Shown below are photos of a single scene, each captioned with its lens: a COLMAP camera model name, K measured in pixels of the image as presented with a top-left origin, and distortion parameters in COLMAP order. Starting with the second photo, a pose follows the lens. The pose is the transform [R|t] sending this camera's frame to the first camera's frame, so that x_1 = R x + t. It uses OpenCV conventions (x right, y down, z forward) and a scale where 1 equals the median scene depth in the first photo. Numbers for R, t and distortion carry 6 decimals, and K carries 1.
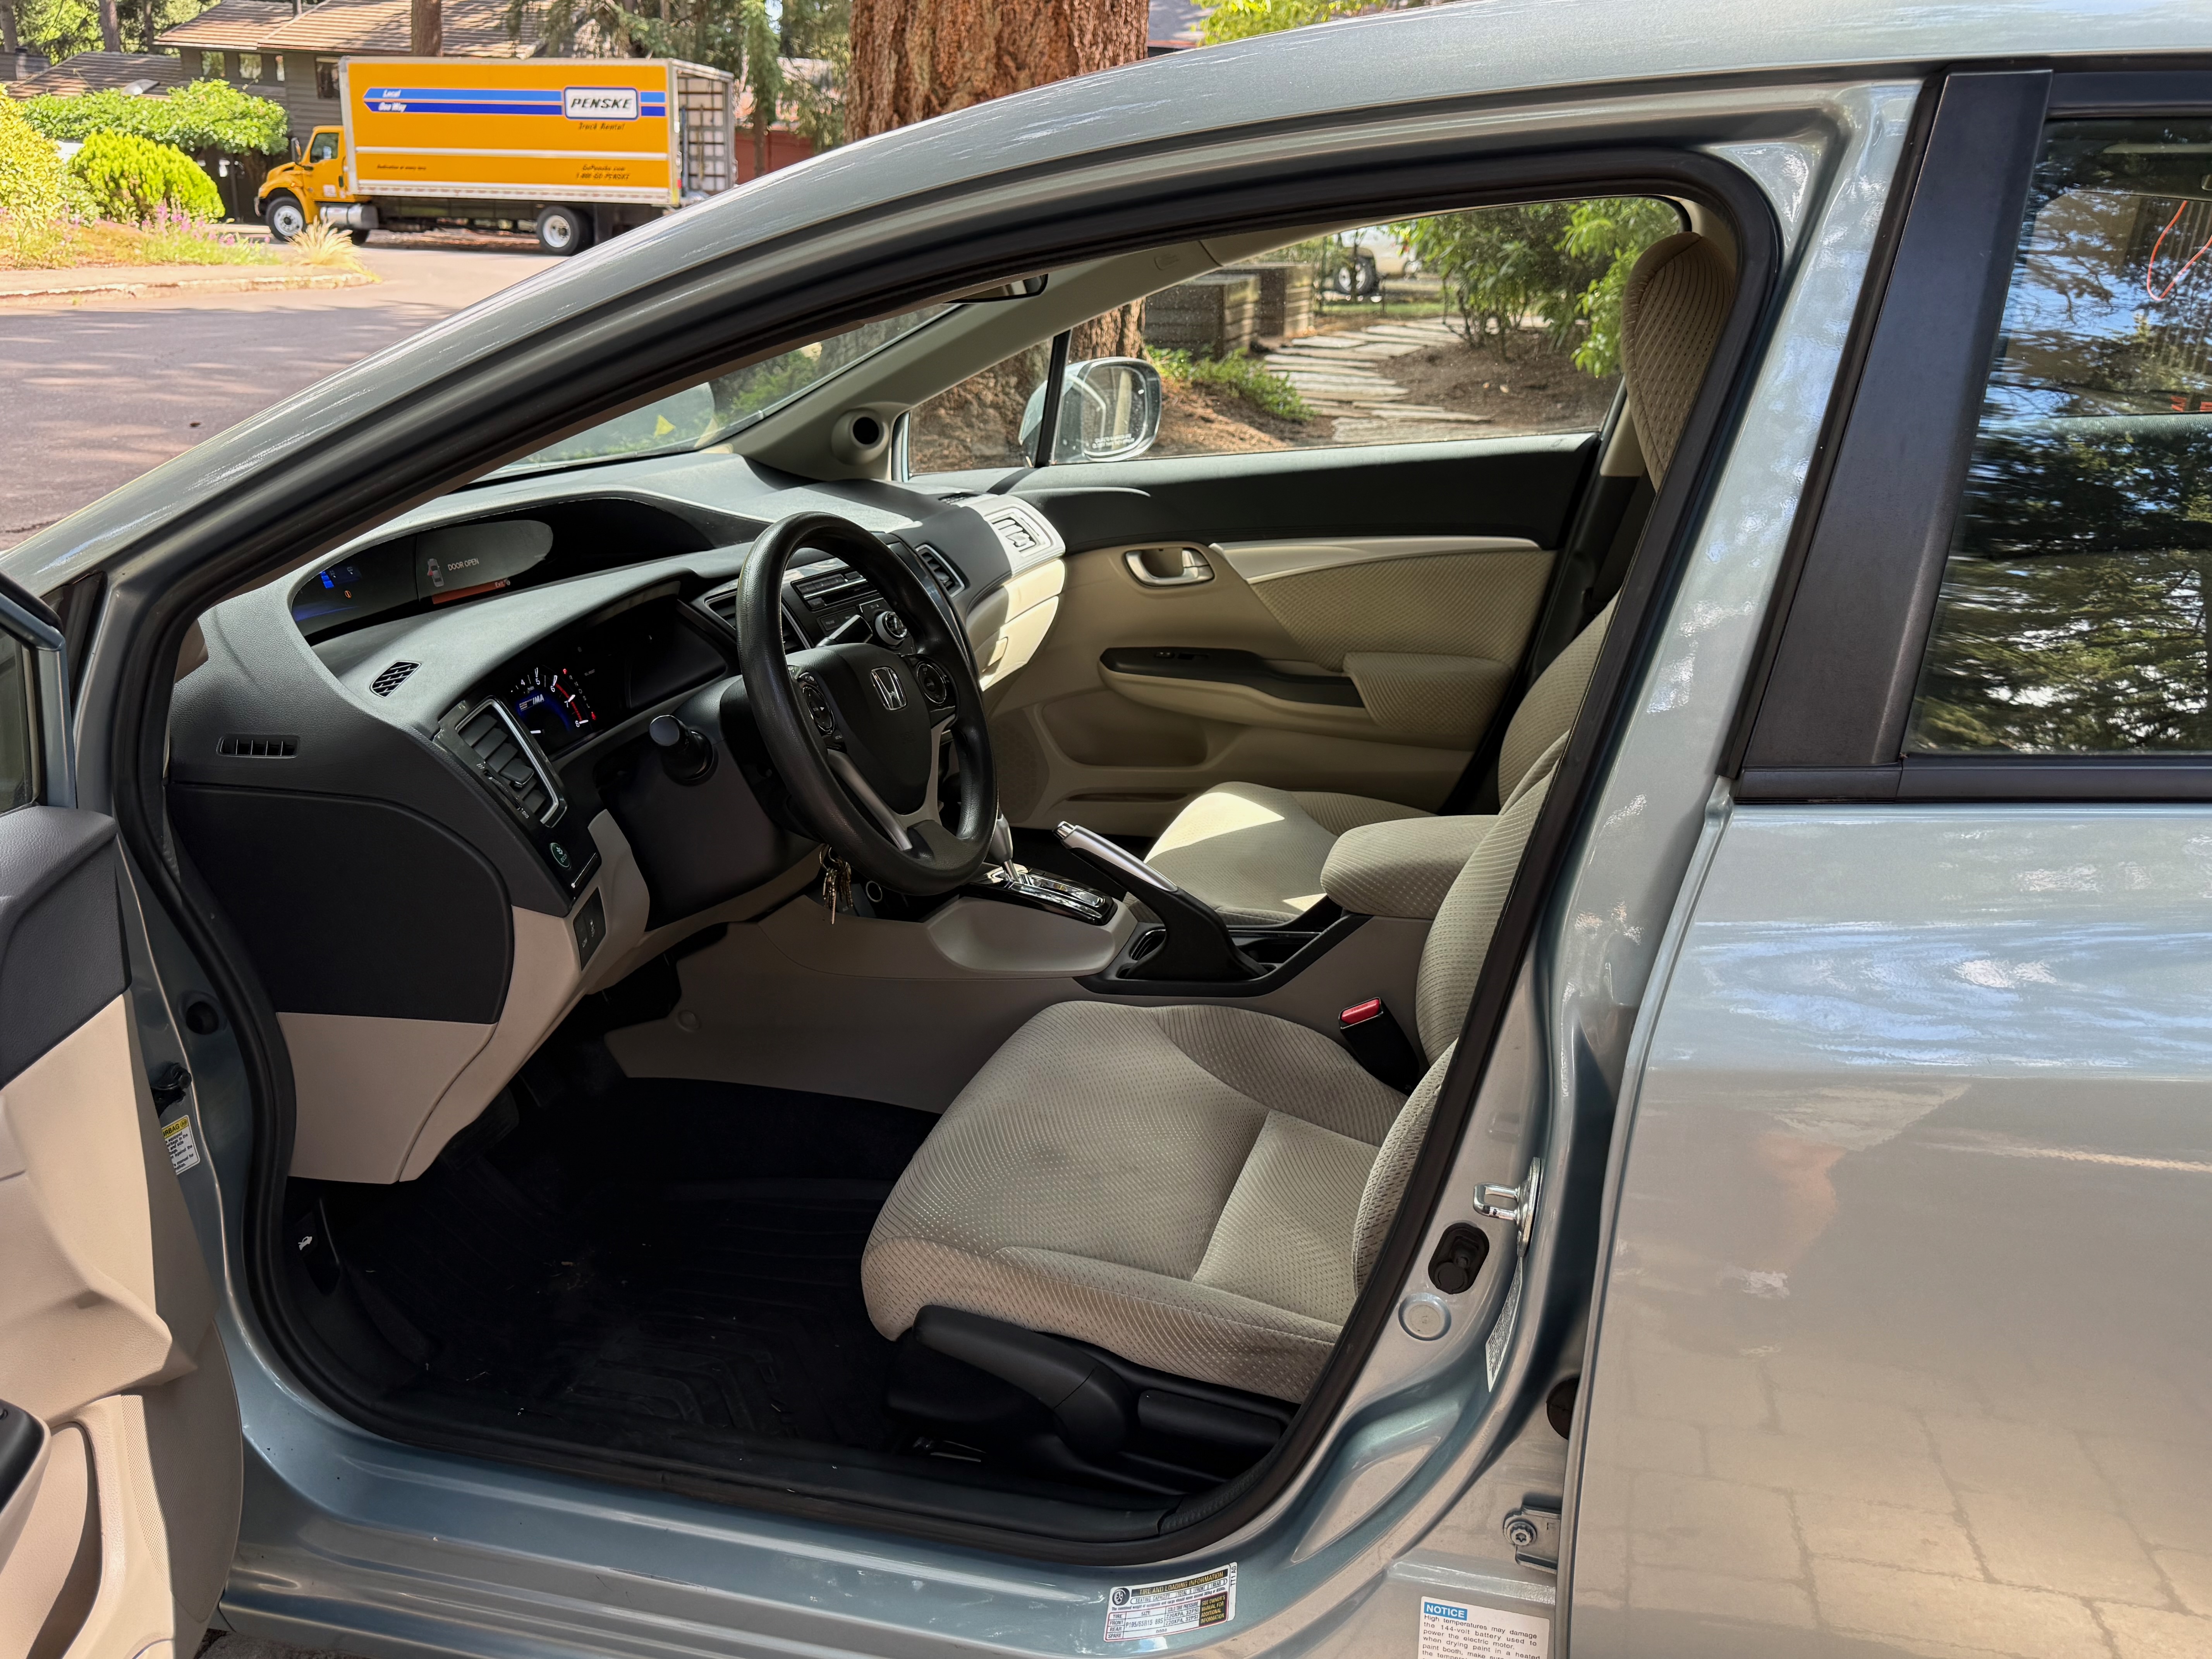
lens RADIAL K [[1757.8, 0, 1106.0], [0, 1757.8, 829.5], [0, 0, 1]] dist [0.124487, -0.155359]
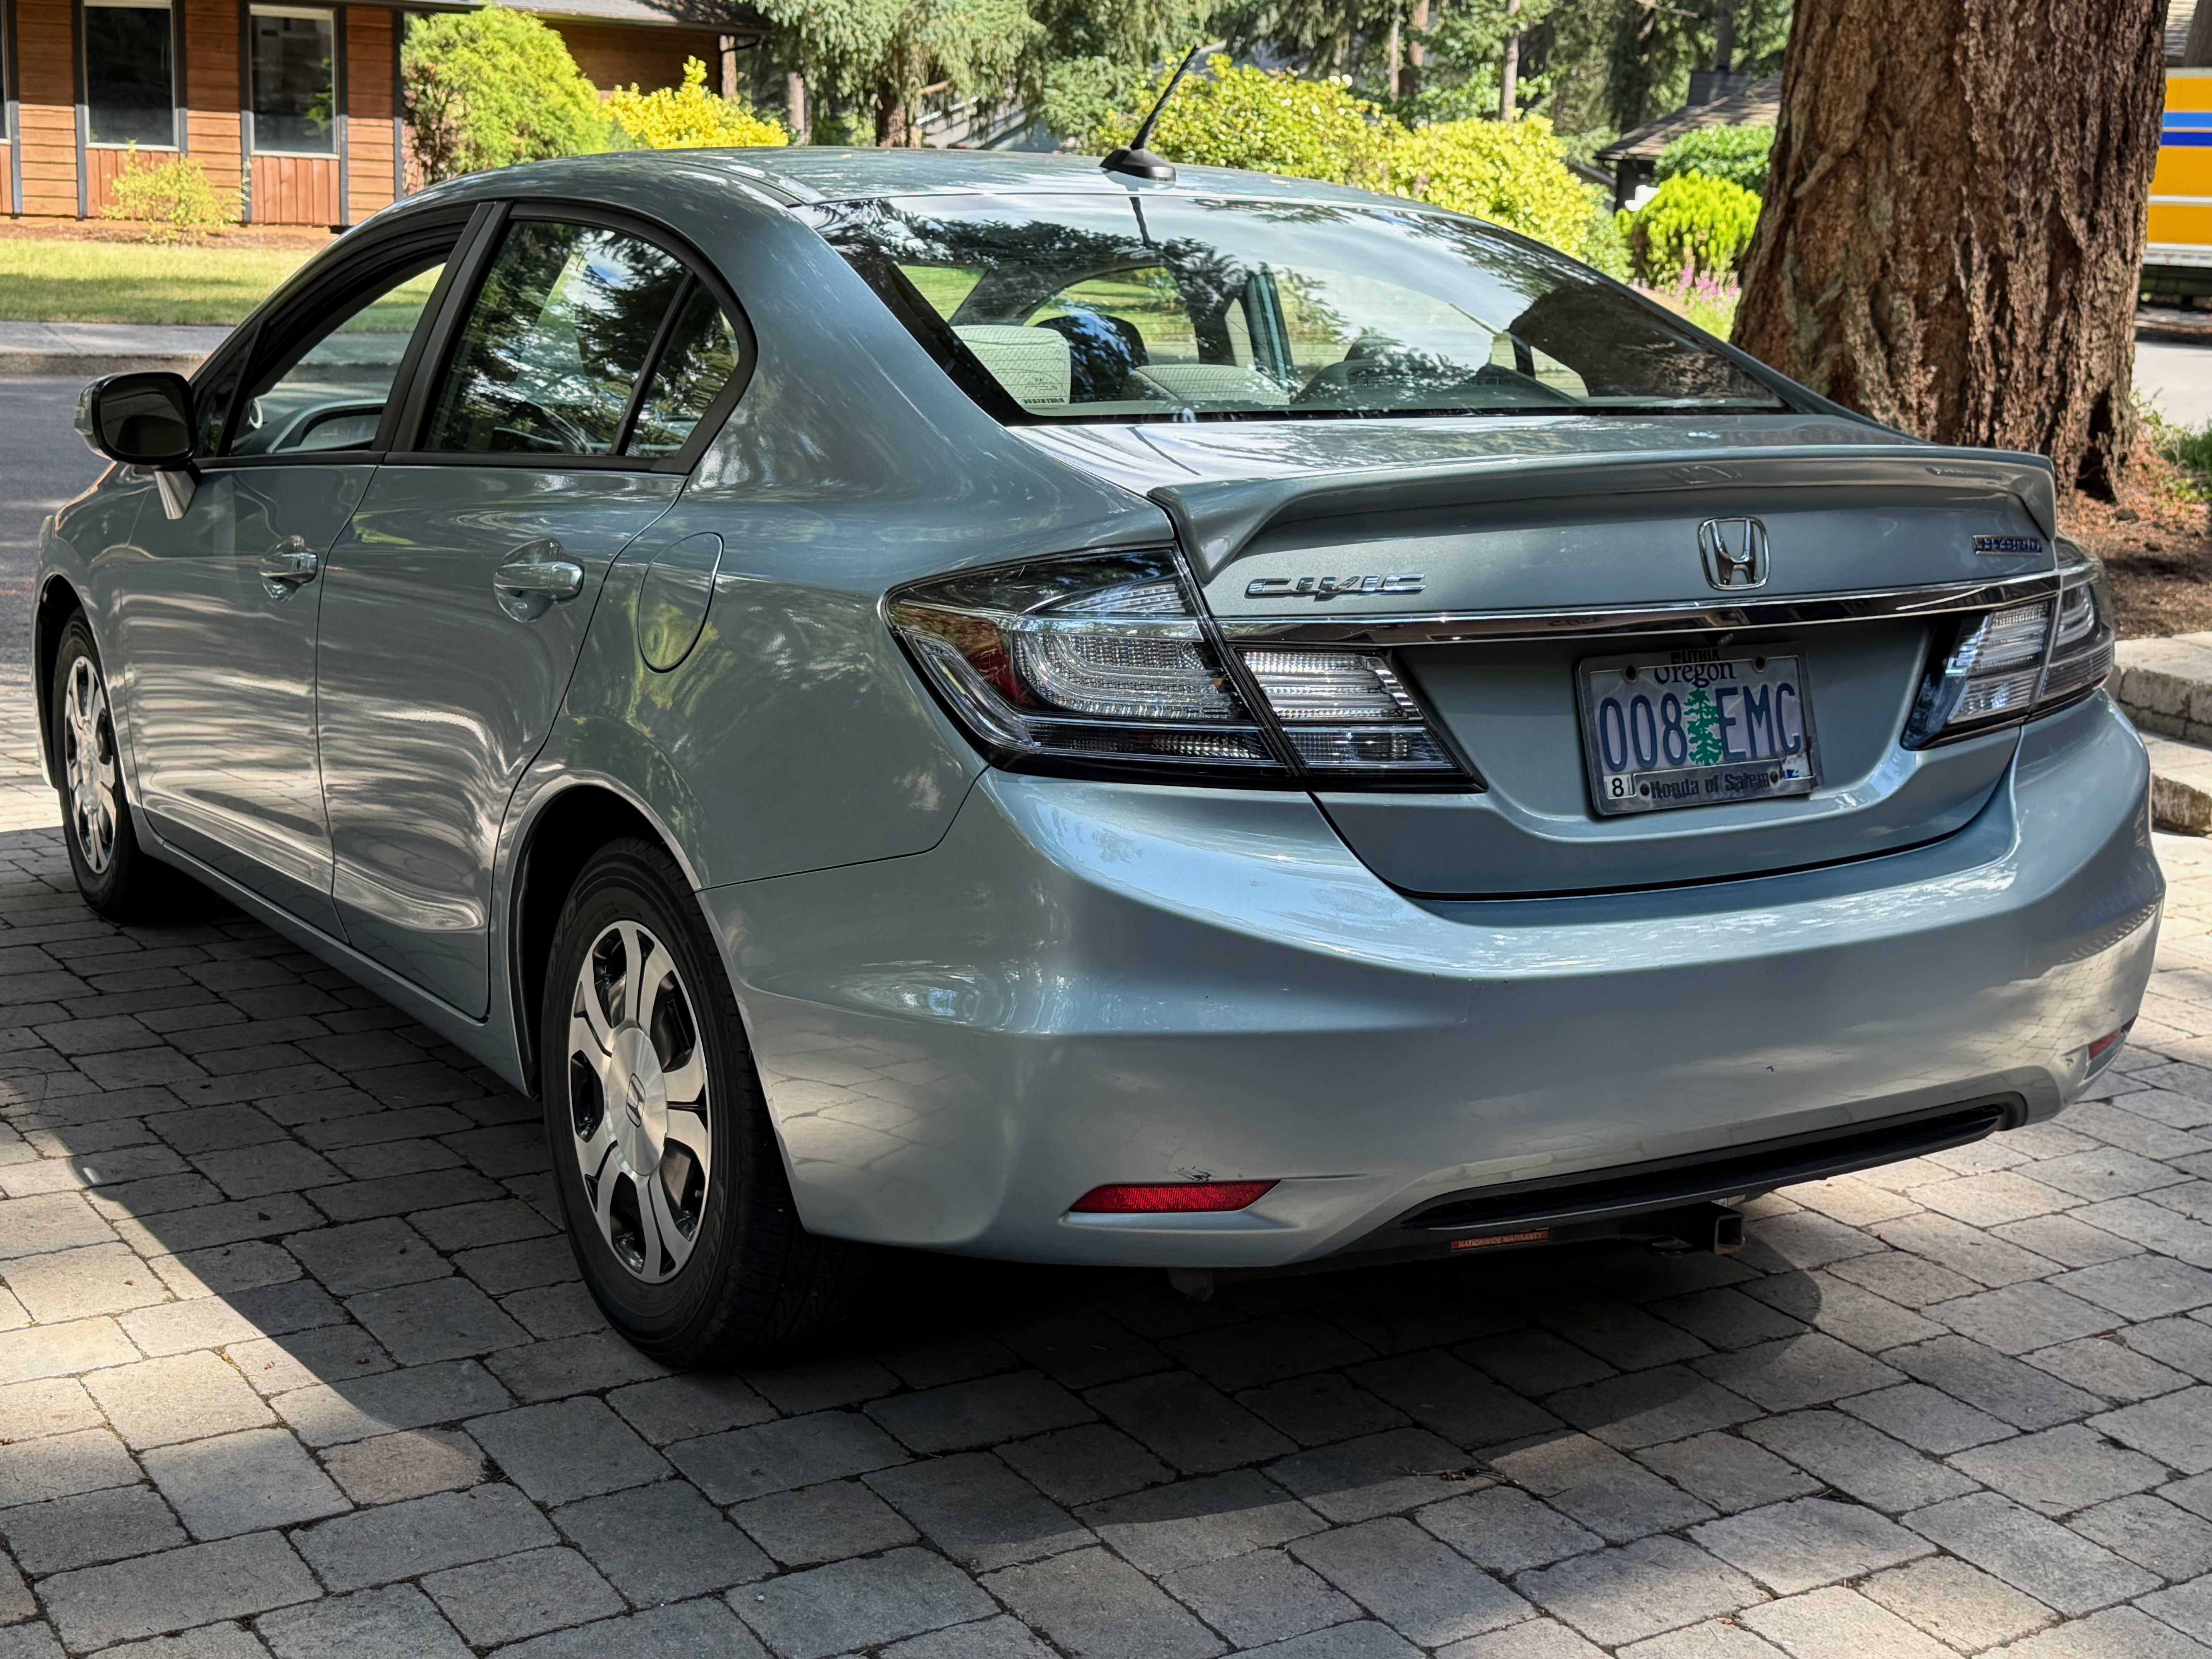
lens RADIAL K [[2837.1, 0, 1106.0], [0, 2837.1, 829.5], [0, 0, 1]] dist [0.203573, -0.464344]
pose [[0.741227, 0.160099, -0.651883, 1.530425], [-0.253161, 0.966101, -0.050588, 0.170077], [0.621685, 0.202528, 0.756630, -0.545379]]
